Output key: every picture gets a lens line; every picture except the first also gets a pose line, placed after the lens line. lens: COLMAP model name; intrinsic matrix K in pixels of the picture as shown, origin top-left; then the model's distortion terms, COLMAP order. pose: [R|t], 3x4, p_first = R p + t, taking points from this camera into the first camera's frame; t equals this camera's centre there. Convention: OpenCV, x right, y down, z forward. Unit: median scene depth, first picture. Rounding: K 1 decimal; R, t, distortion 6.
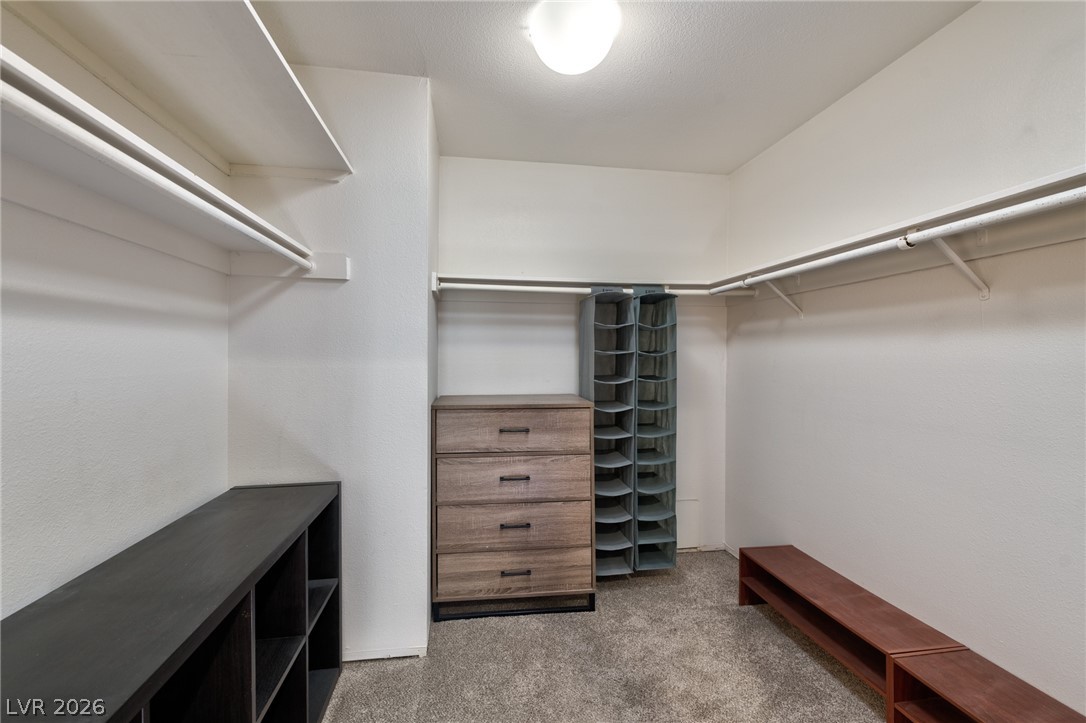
lens RADIAL K [[433.4, 0, 541.9], [0, 433.4, 353.5], [0, 0, 1]] dist [0.004426, -0.000058]
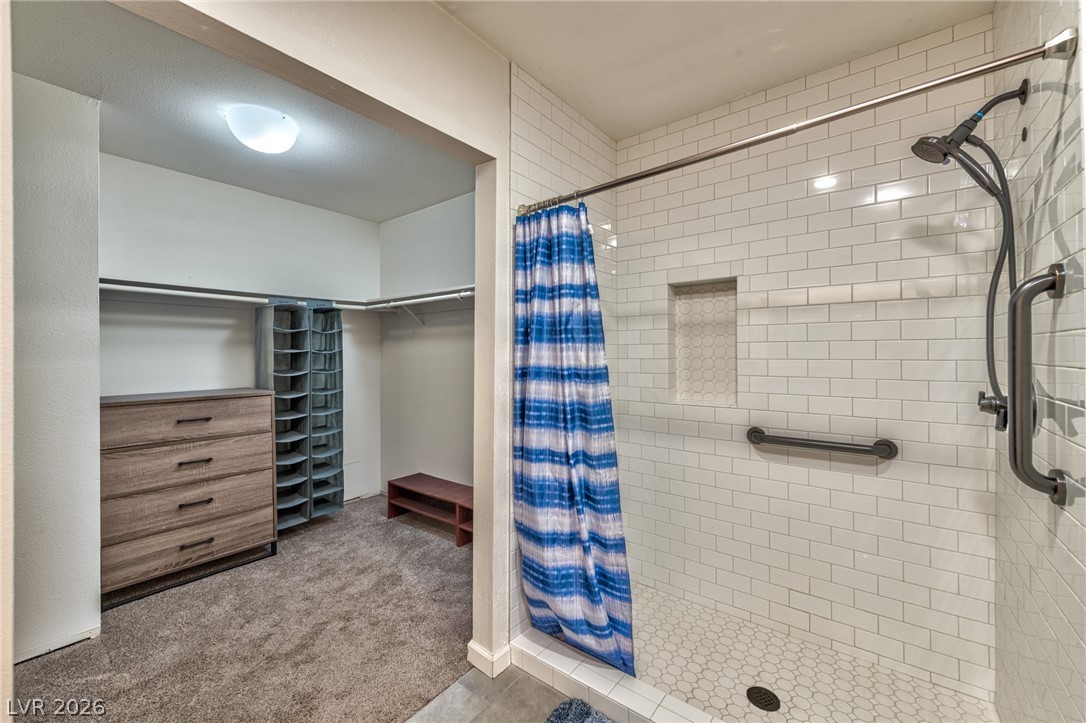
lens RADIAL K [[433.4, 0, 541.9], [0, 433.4, 353.5], [0, 0, 1]] dist [0.004426, -0.000058]
pose [[0.741208, -0.009658, 0.671206, -0.150888], [0.006983, 0.999953, 0.006677, 0.000673], [-0.671239, -0.000262, 0.741241, -0.464822]]
